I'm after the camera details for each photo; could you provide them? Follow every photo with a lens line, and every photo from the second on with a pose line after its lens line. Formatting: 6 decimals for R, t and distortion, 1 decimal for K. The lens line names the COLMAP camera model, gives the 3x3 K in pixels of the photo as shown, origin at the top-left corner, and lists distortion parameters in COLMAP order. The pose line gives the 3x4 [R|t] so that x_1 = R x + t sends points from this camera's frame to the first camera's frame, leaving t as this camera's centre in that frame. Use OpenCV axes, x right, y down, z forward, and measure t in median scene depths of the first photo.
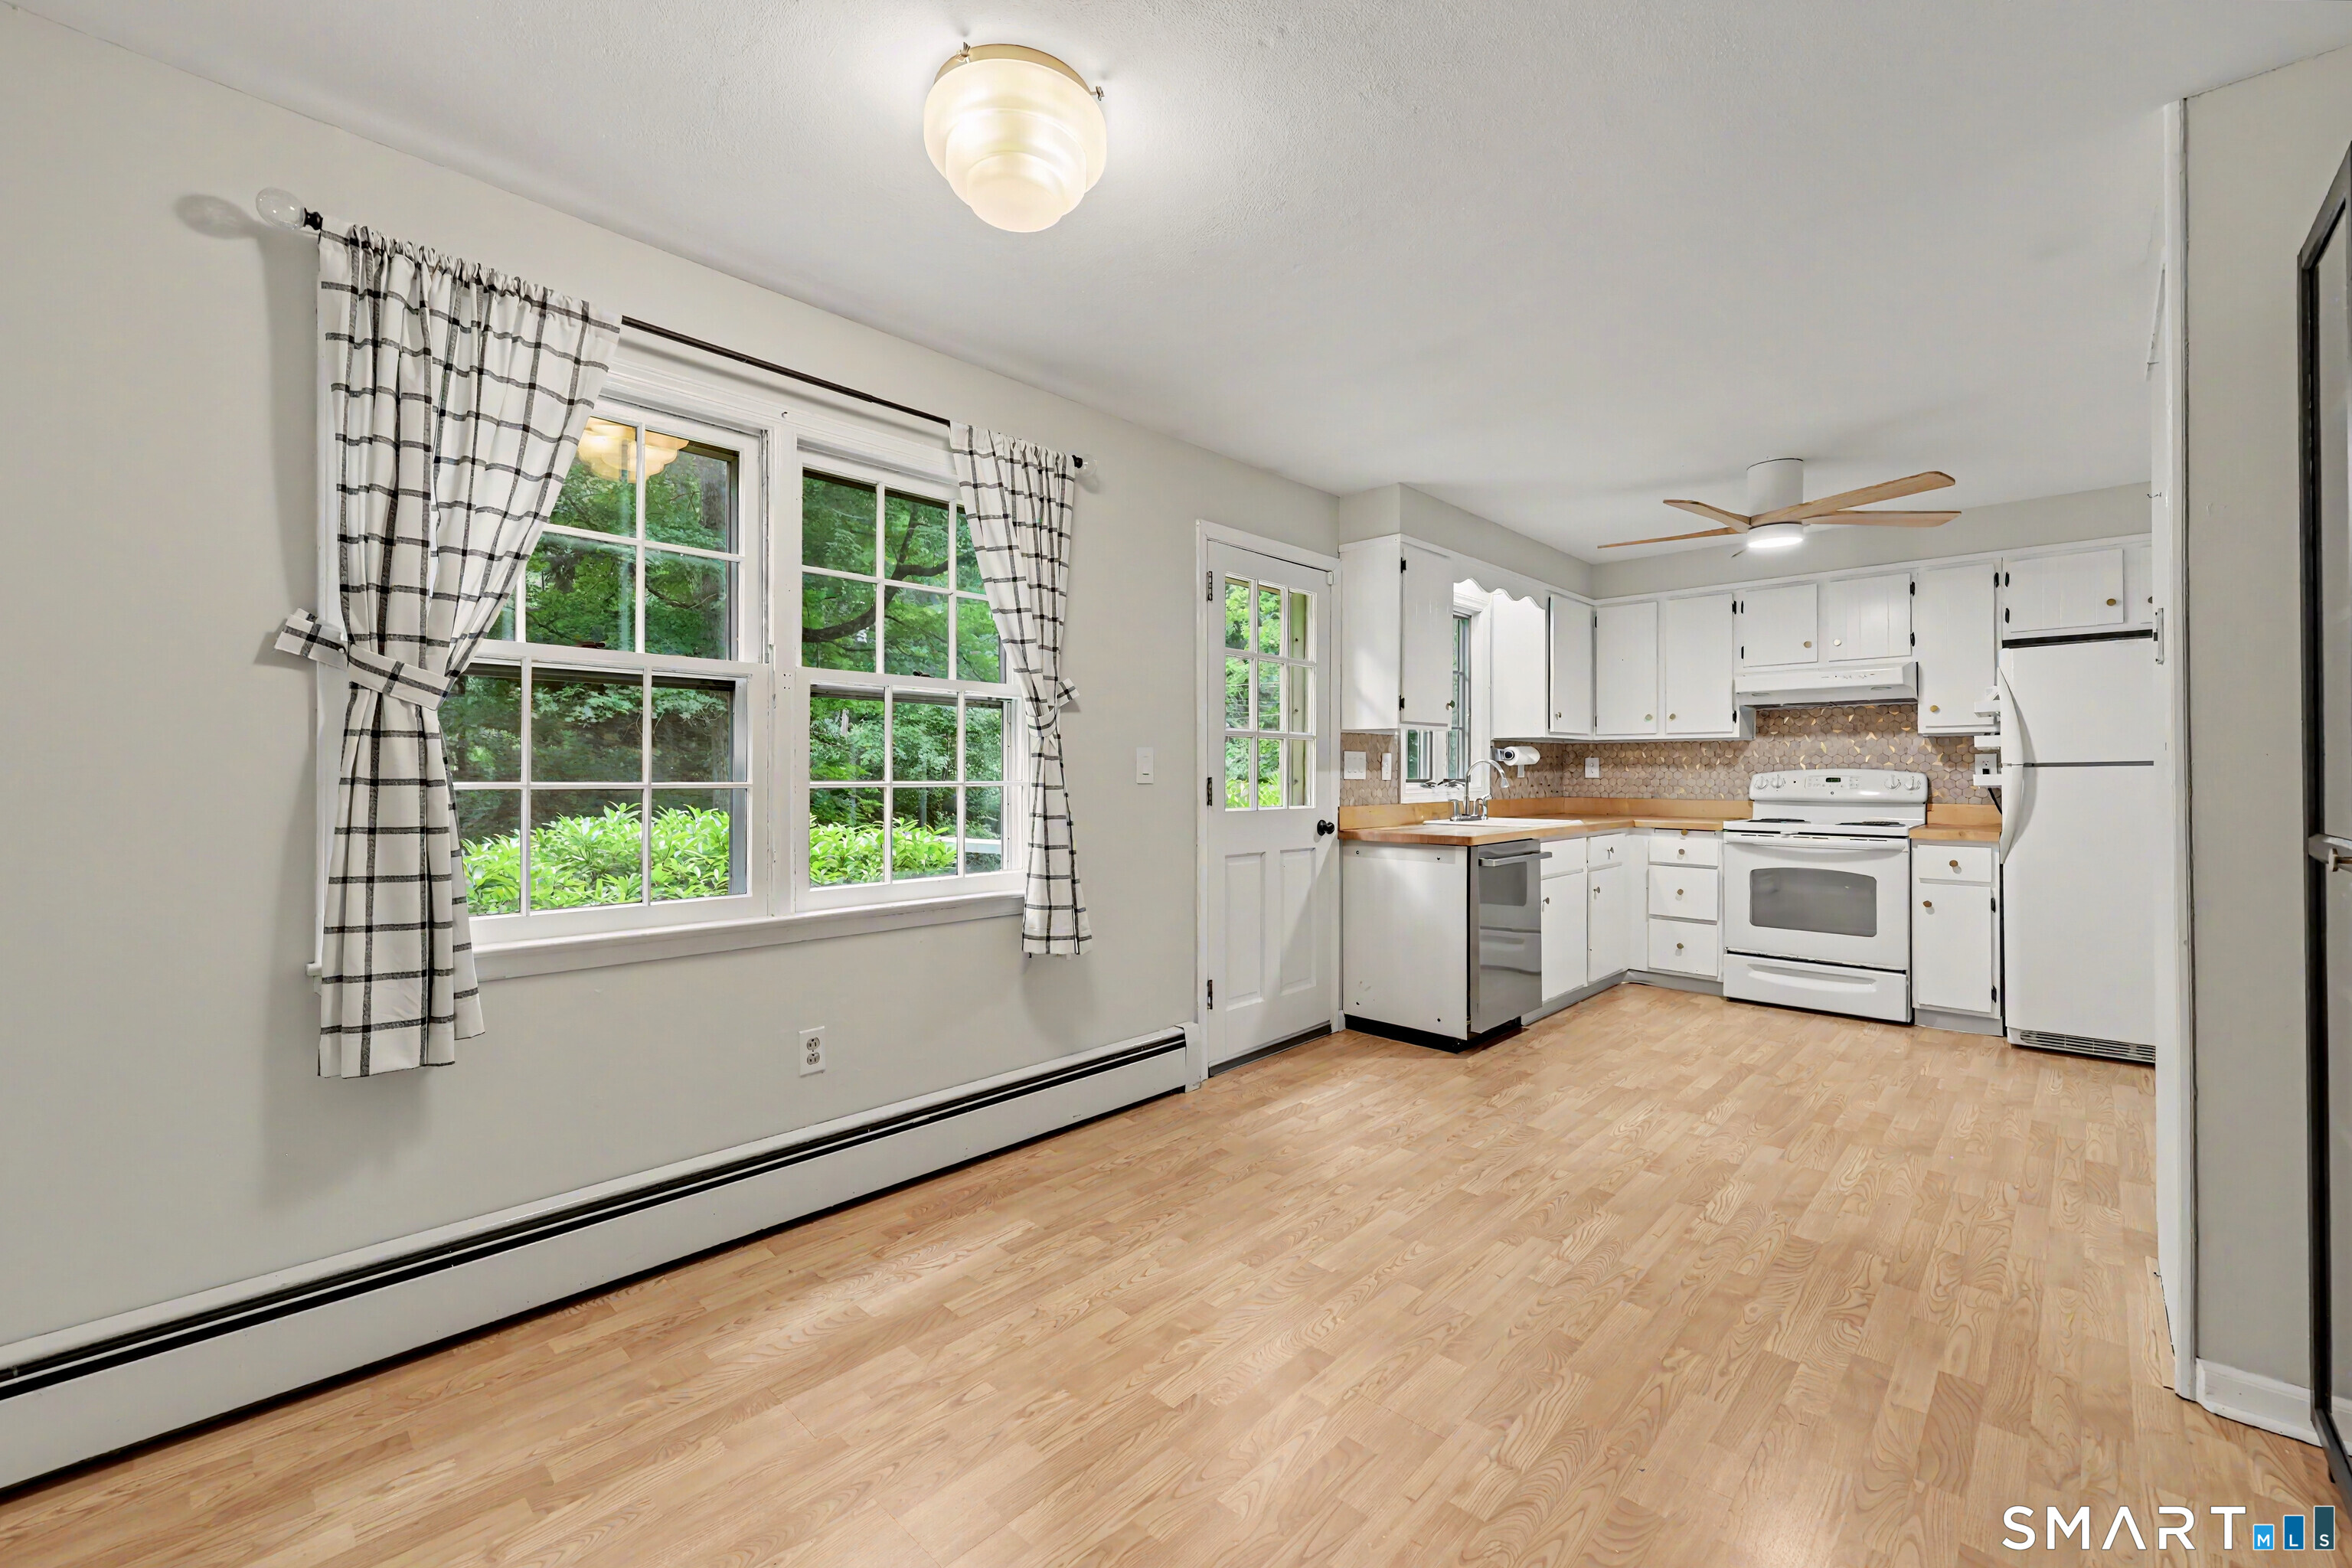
lens RADIAL K [[955.5, 0, 1177.3], [0, 955.5, 773.3], [0, 0, 1]] dist [-0.001315, -0.000409]
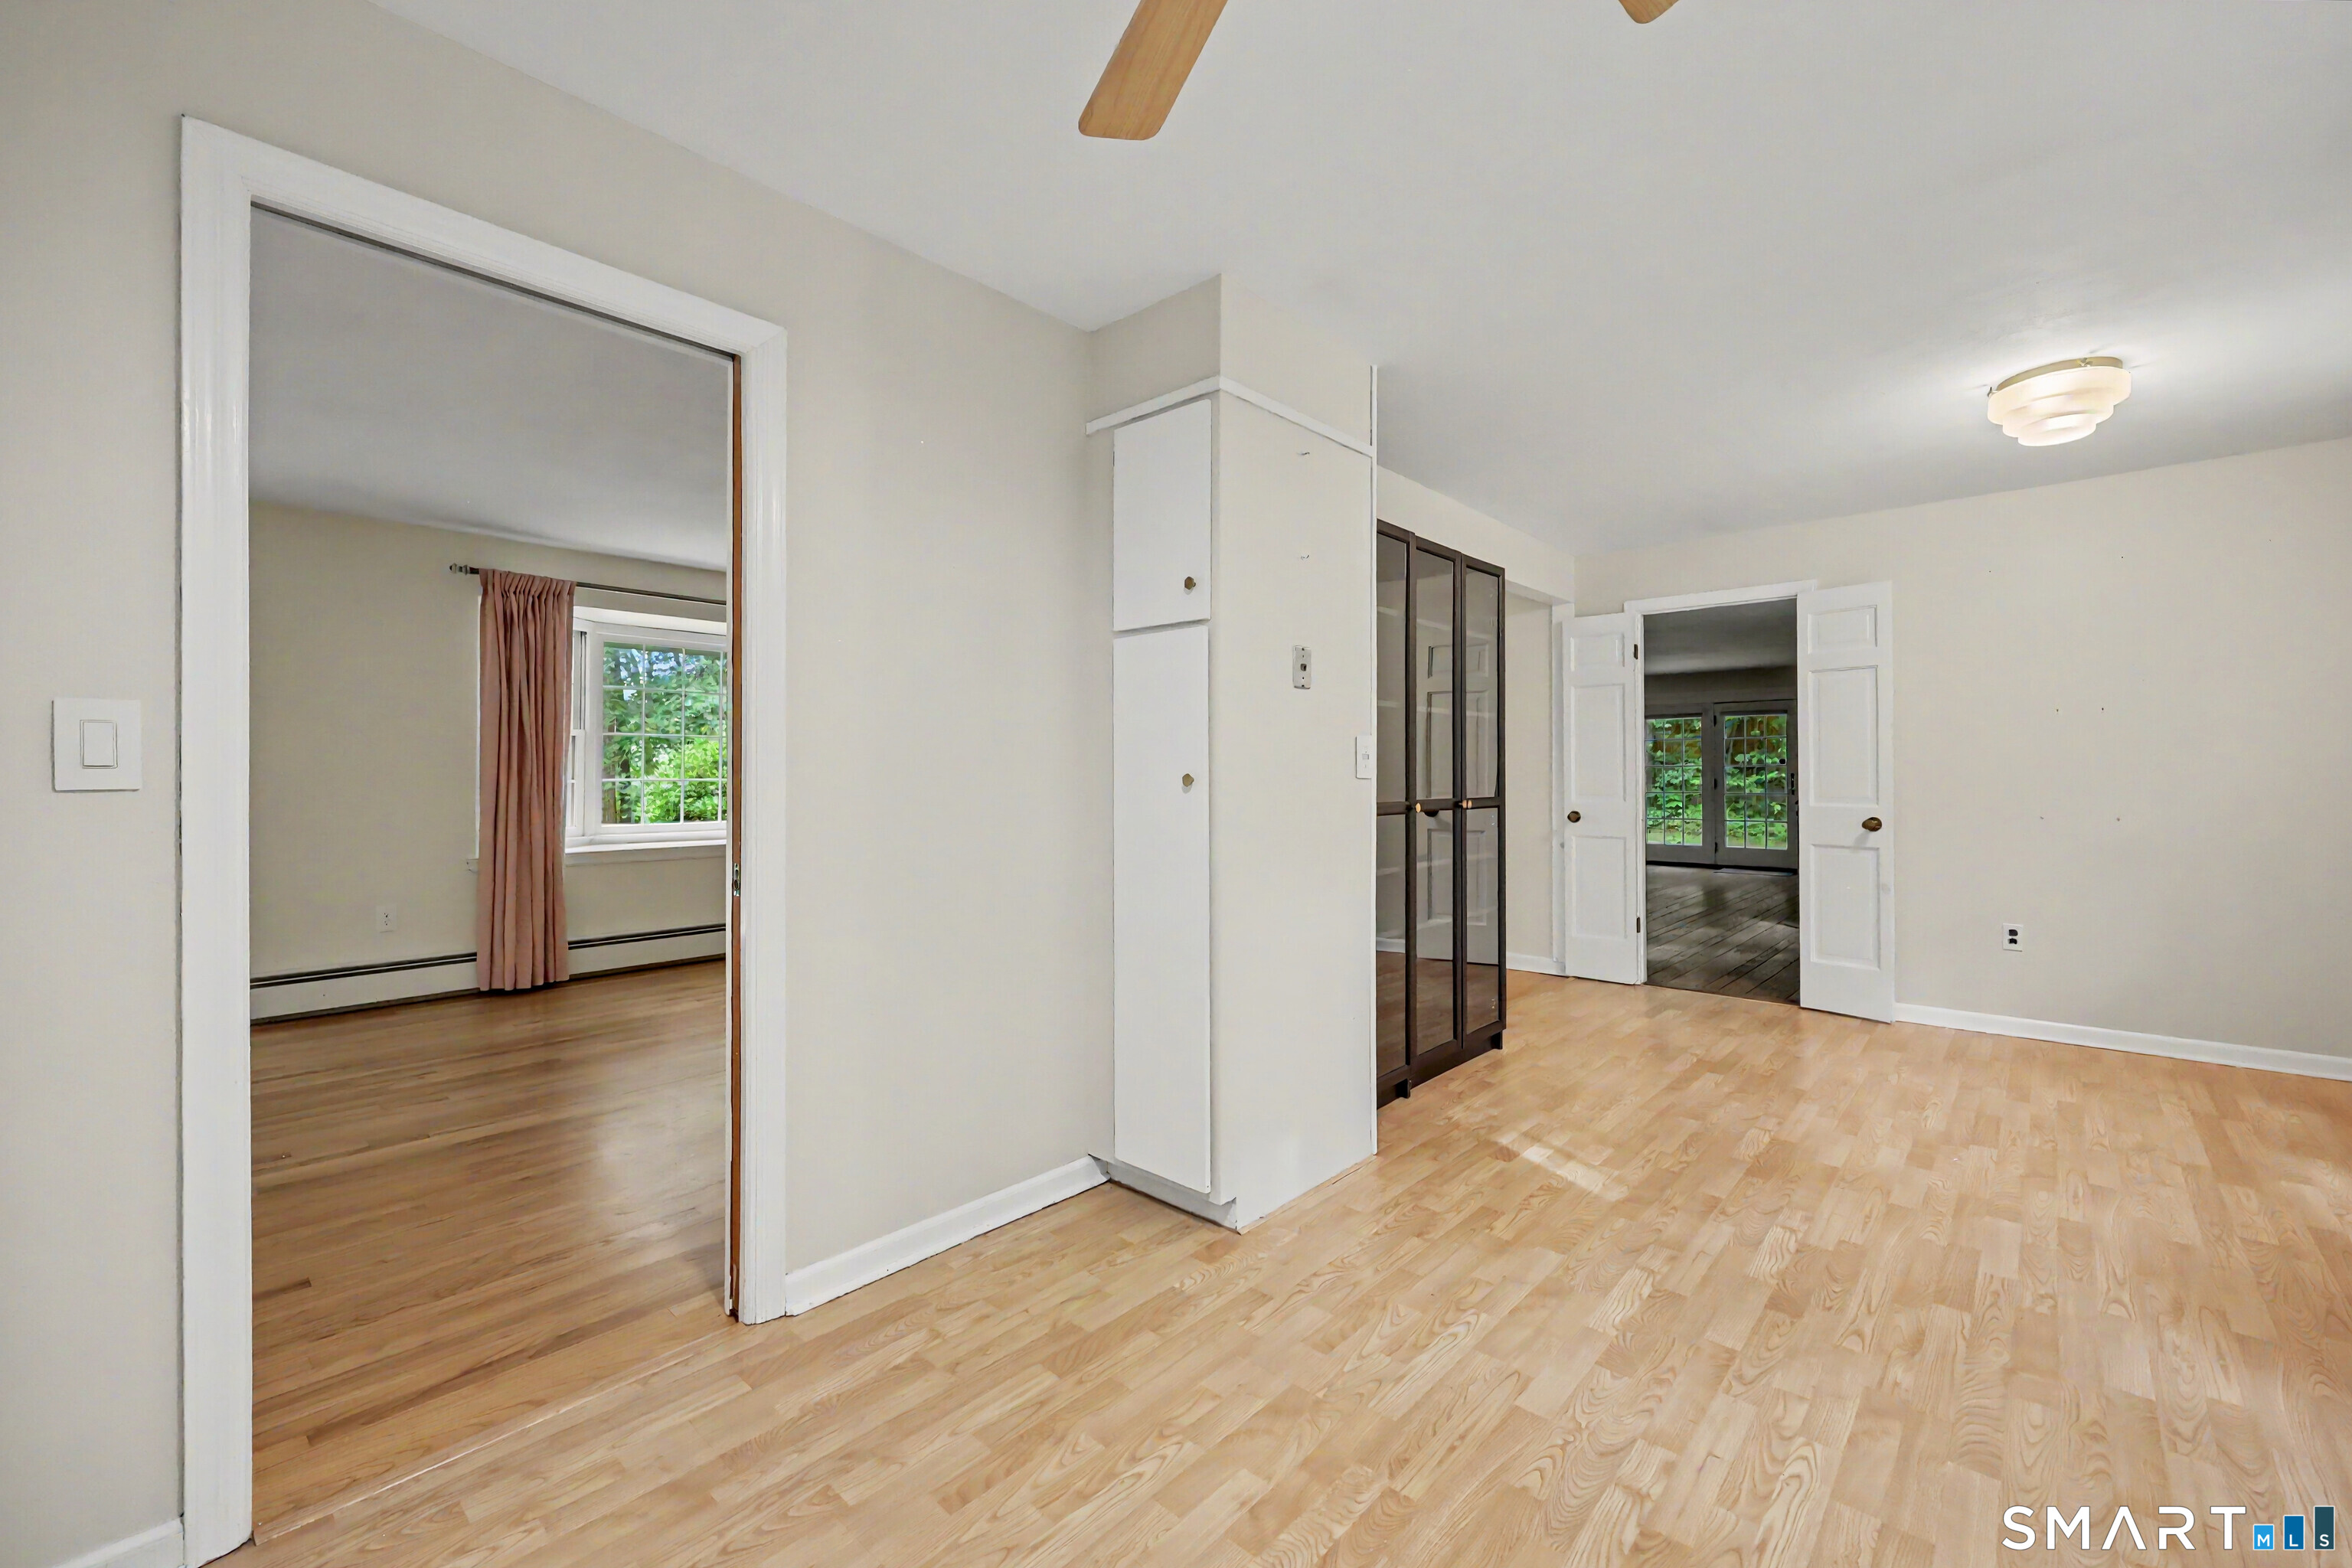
lens RADIAL K [[955.5, 0, 1180.3], [0, 955.5, 782.9], [0, 0, 1]] dist [-0.001315, -0.000409]
pose [[-0.999715, 0.008612, -0.022270, 0.624564], [0.008527, 0.999956, 0.003911, 0.001837], [0.022303, 0.003720, -0.999744, 1.161770]]
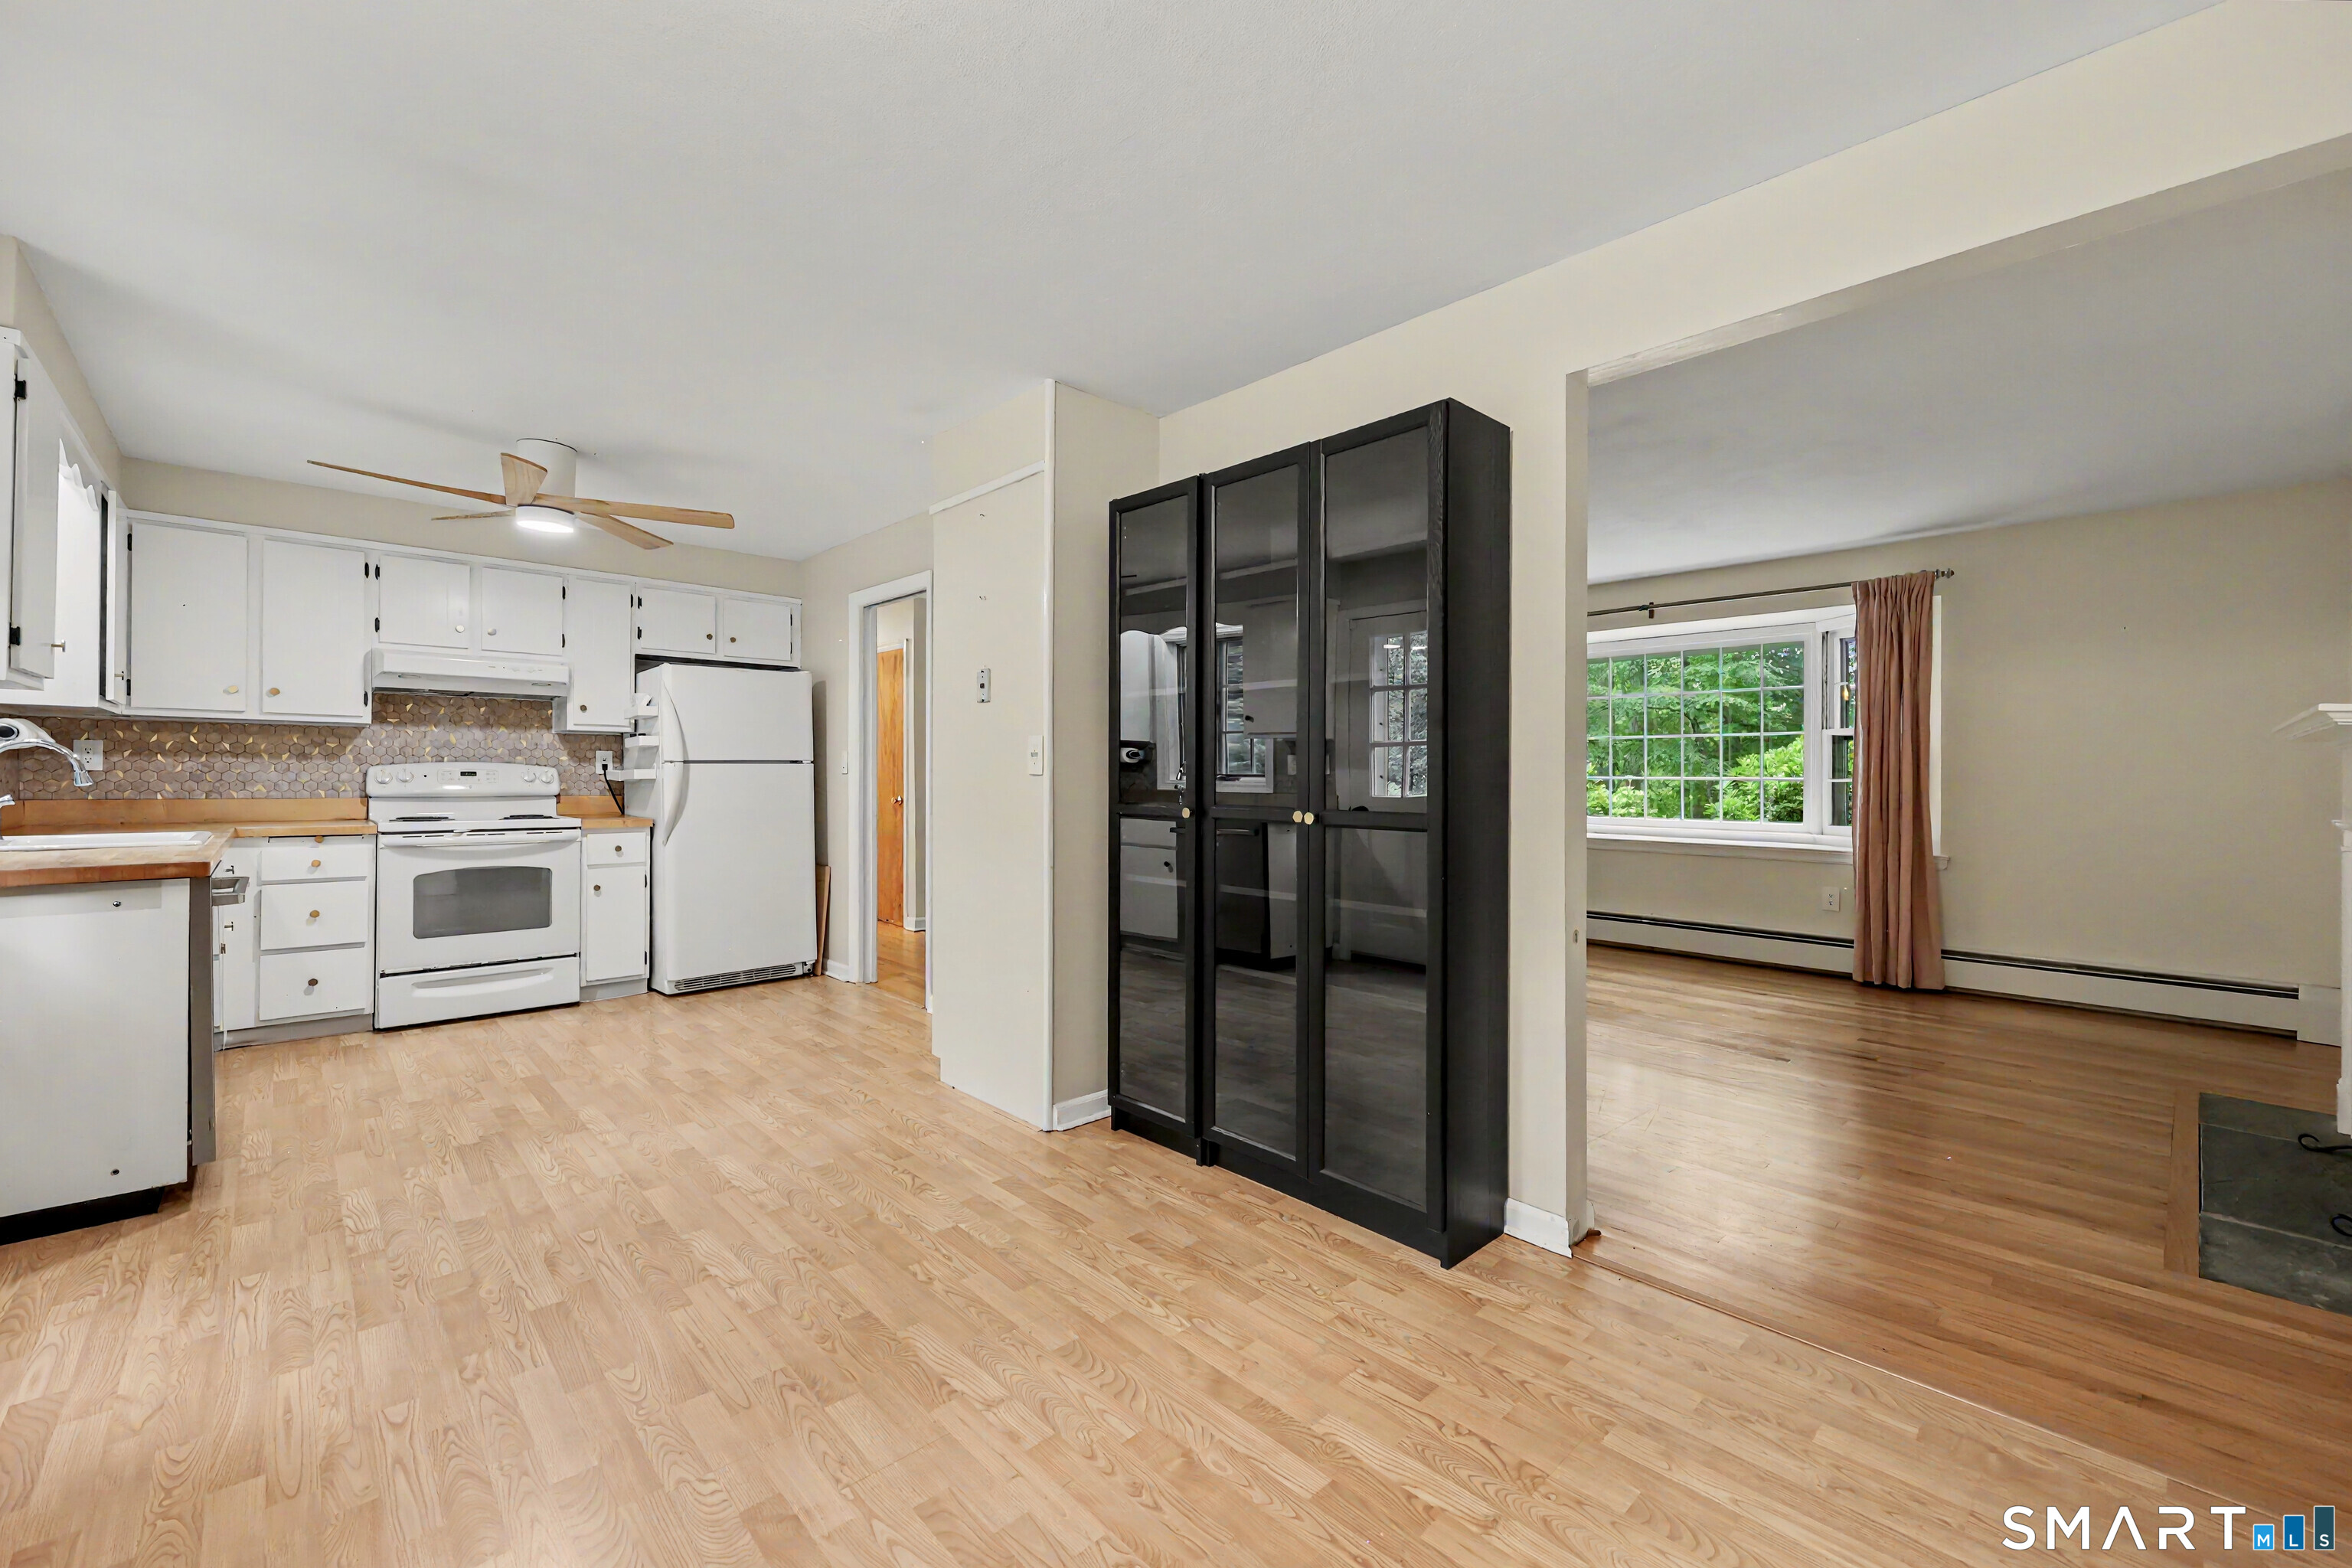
lens RADIAL K [[955.5, 0, 1193.9], [0, 955.5, 778.4], [0, 0, 1]] dist [-0.001315, -0.000409]
pose [[0.041492, -0.004480, 0.999129, -0.295641], [-0.009504, 0.999943, 0.004878, 0.000103], [-0.999094, -0.009698, 0.041447, 0.293595]]
